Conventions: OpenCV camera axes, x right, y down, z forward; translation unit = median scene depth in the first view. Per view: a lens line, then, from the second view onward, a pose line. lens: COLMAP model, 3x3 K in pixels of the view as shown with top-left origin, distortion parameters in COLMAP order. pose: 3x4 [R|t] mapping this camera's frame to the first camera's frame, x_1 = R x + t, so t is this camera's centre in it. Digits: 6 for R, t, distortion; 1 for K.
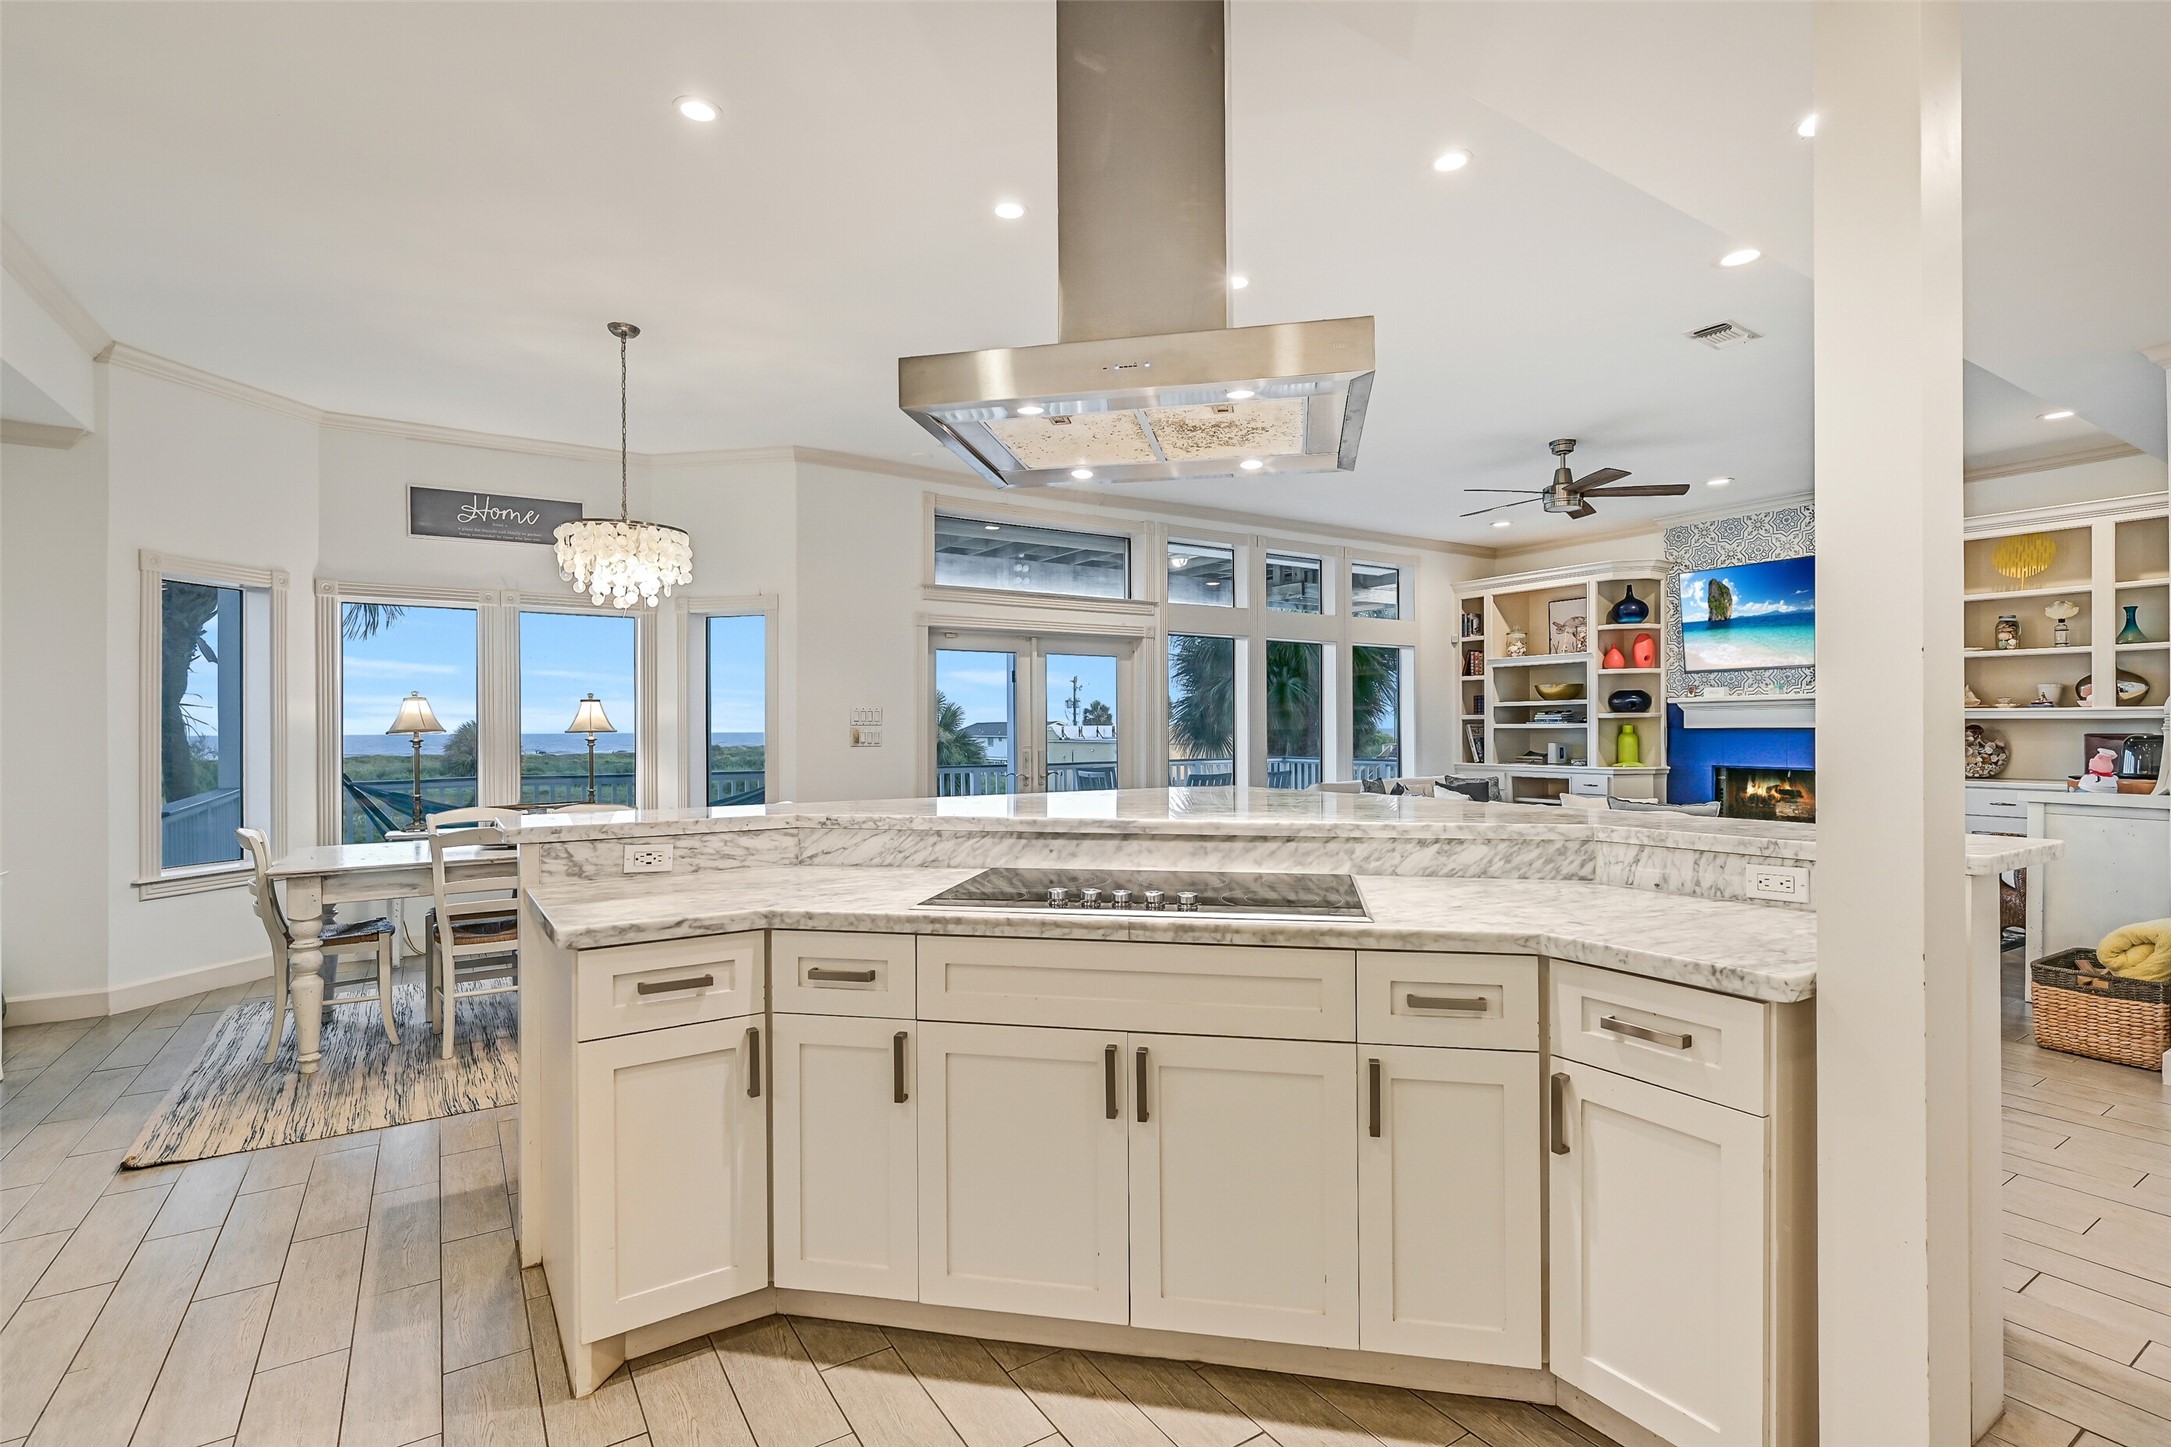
lens RADIAL K [[977.9, 0, 1111.7], [0, 977.9, 723.1], [0, 0, 1]] dist [-0.002926, -0.000800]
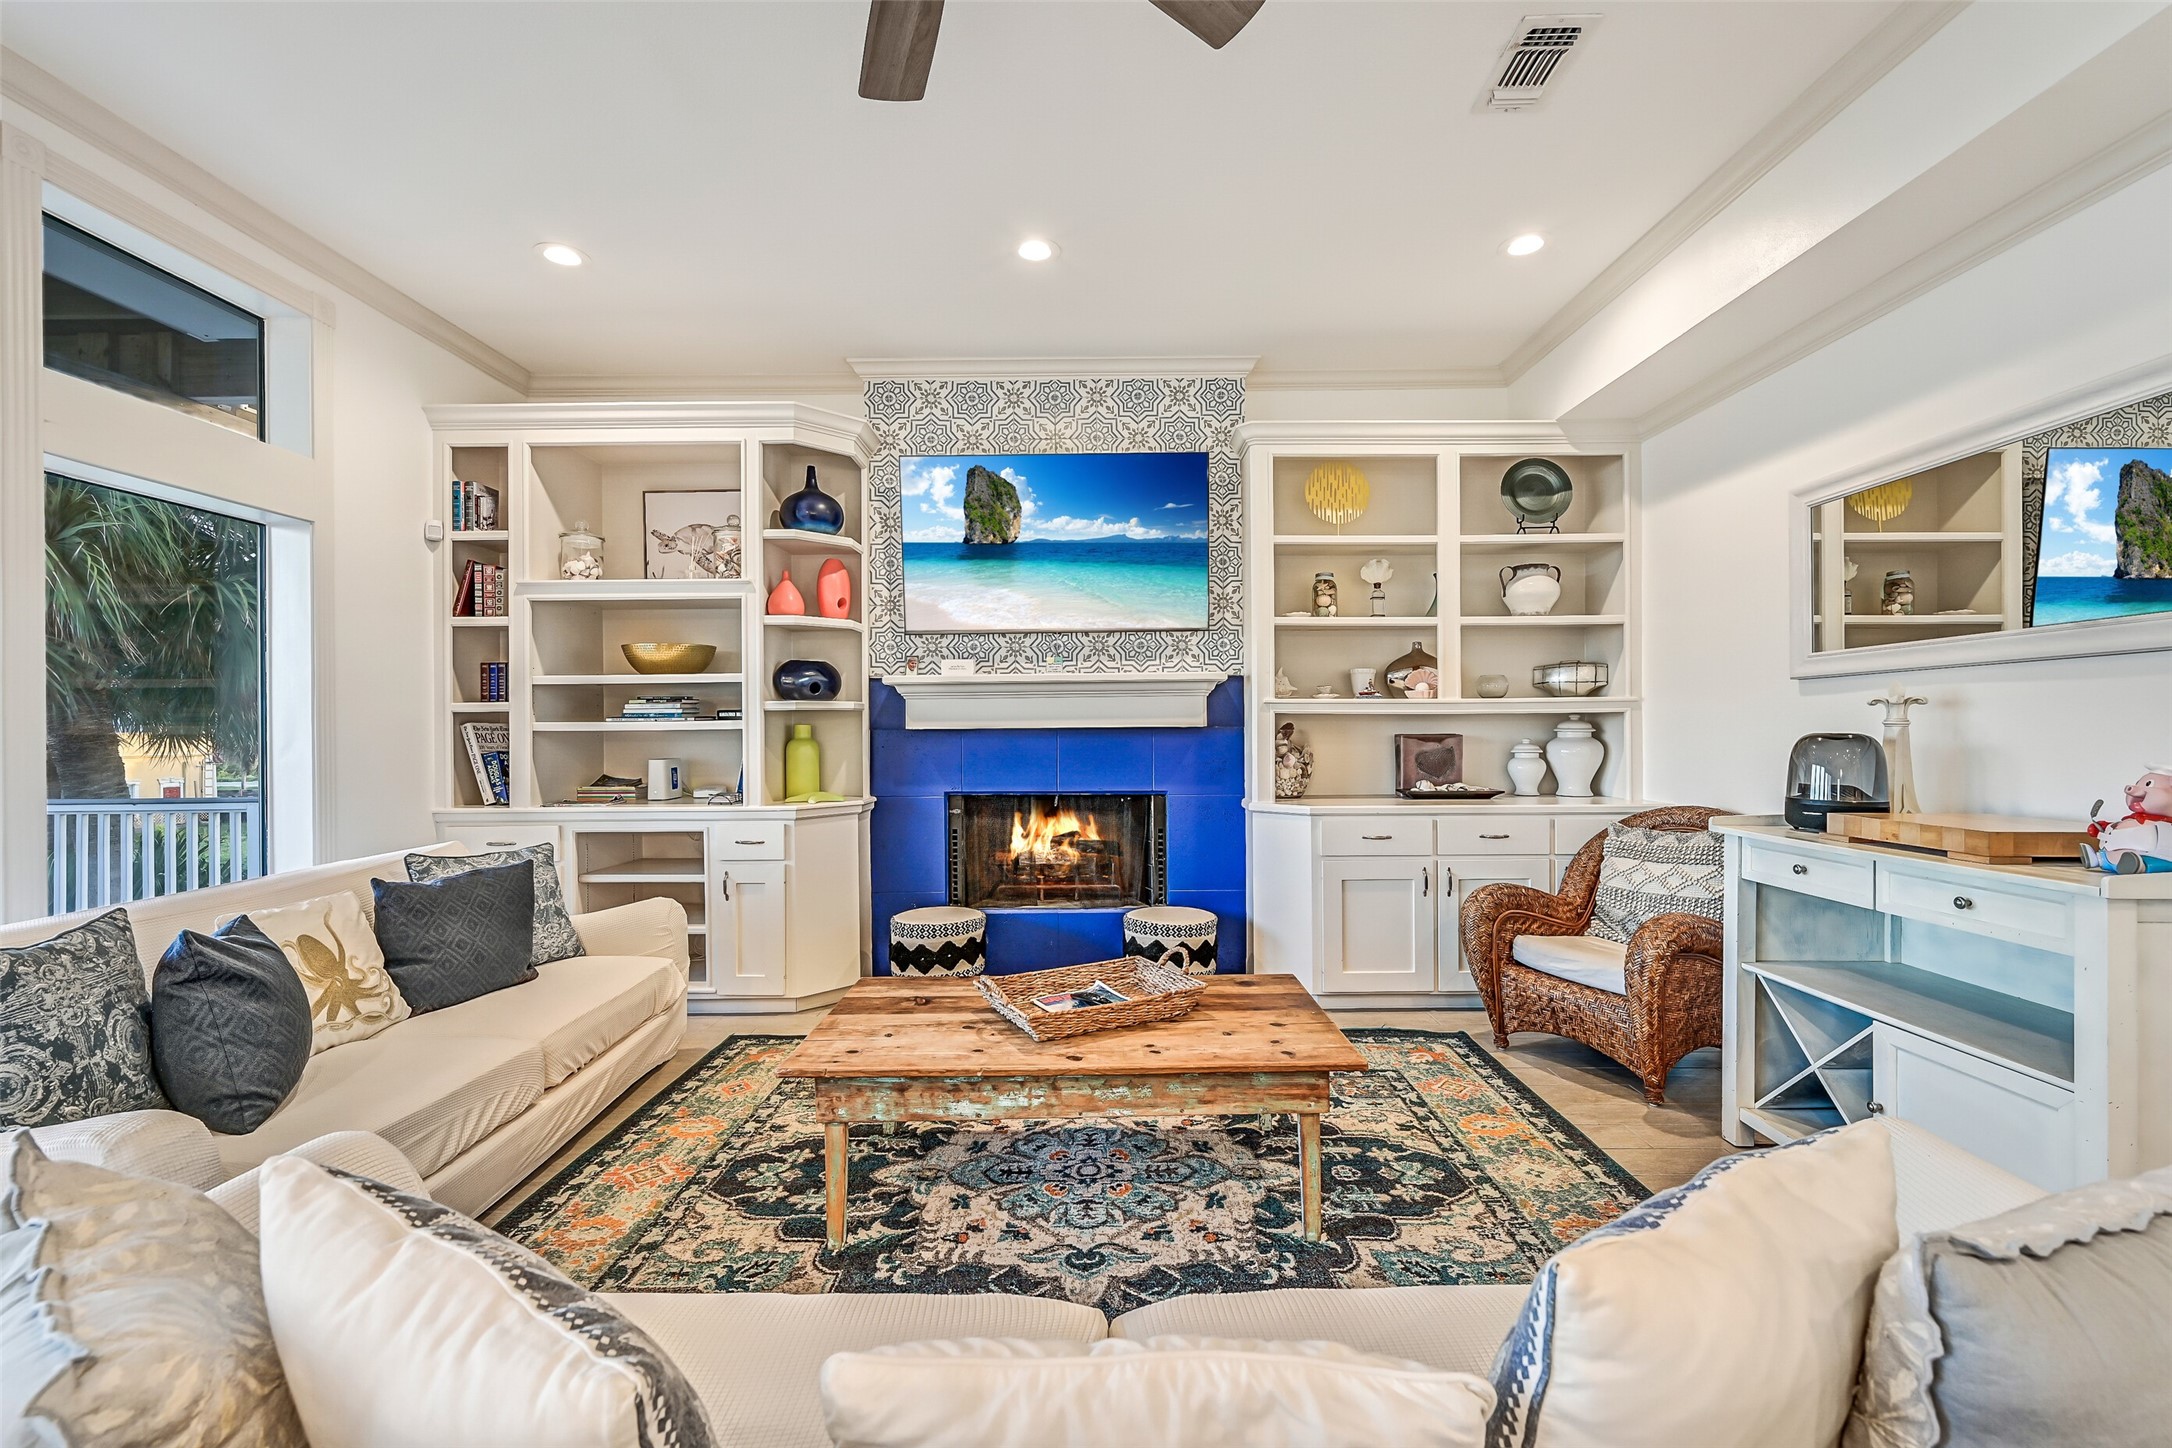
lens RADIAL K [[881.0, 0, 1094.8], [0, 881.0, 729.3], [0, 0, 1]] dist [-0.005181, 0.001646]
pose [[0.560718, 0.000608, 0.828007, 0.224982], [0.001522, 0.999997, -0.001765, 0.006330], [-0.828006, 0.002250, 0.560715, 0.628079]]
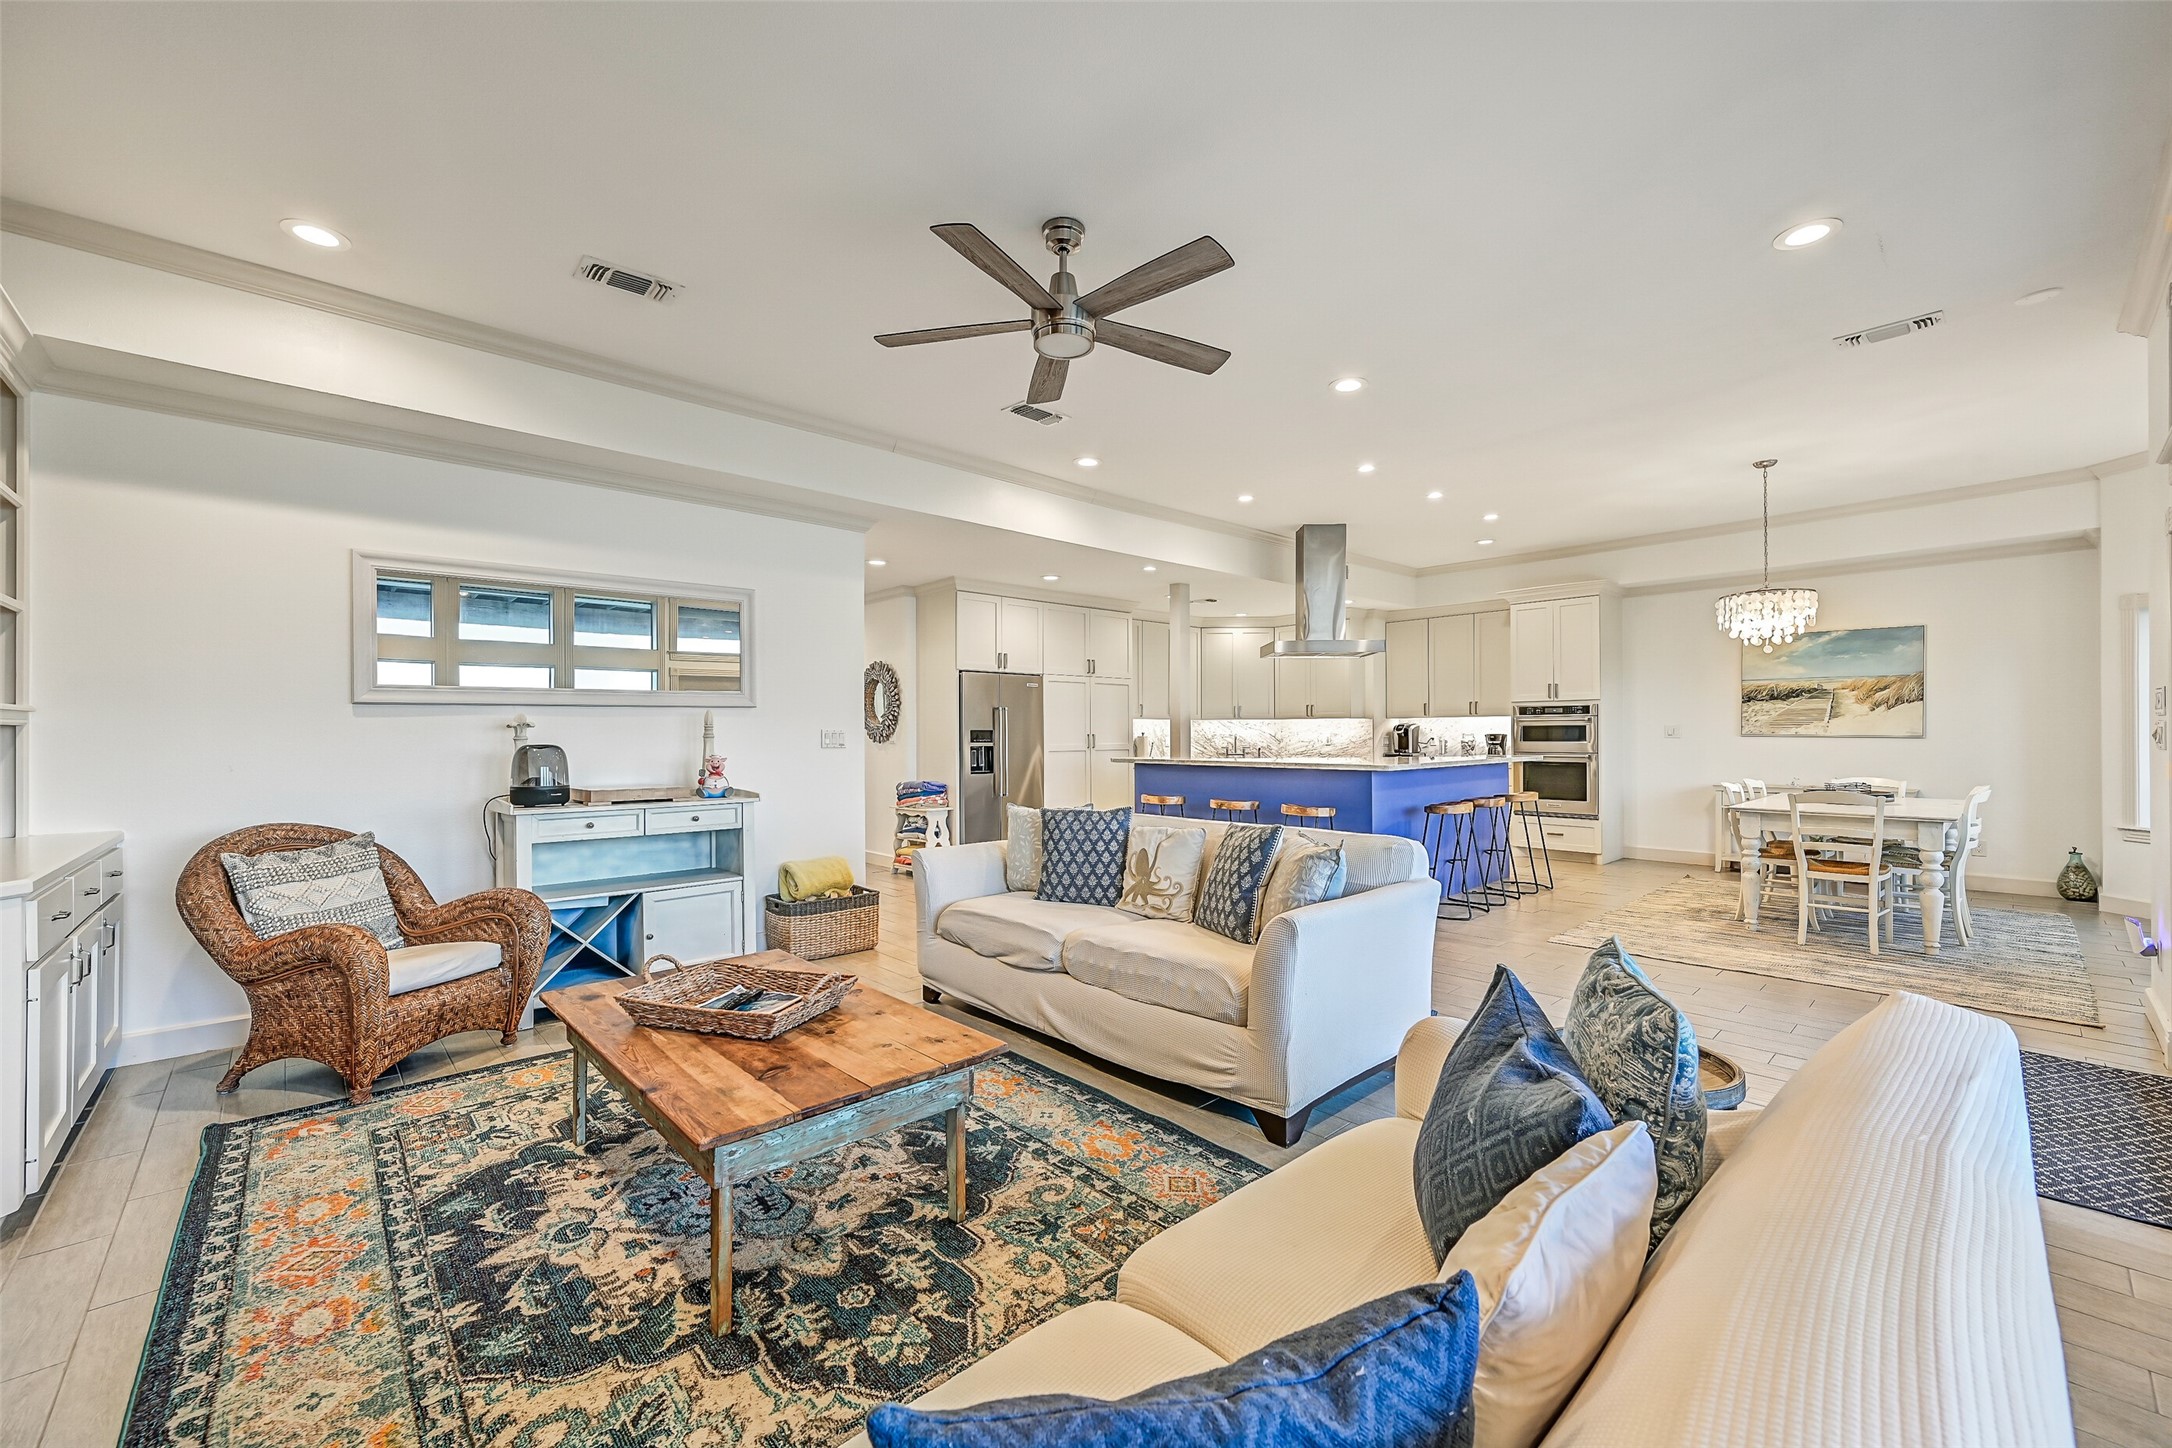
lens RADIAL K [[872.0, 0, 1090.7], [0, 872.0, 729.1], [0, 0, 1]] dist [-0.001395, -0.000039]
pose [[-0.988057, 0.010058, -0.153761, 0.397269], [0.011365, 0.999906, -0.007619, 0.005884], [0.153670, -0.009275, -0.988079, 1.120404]]
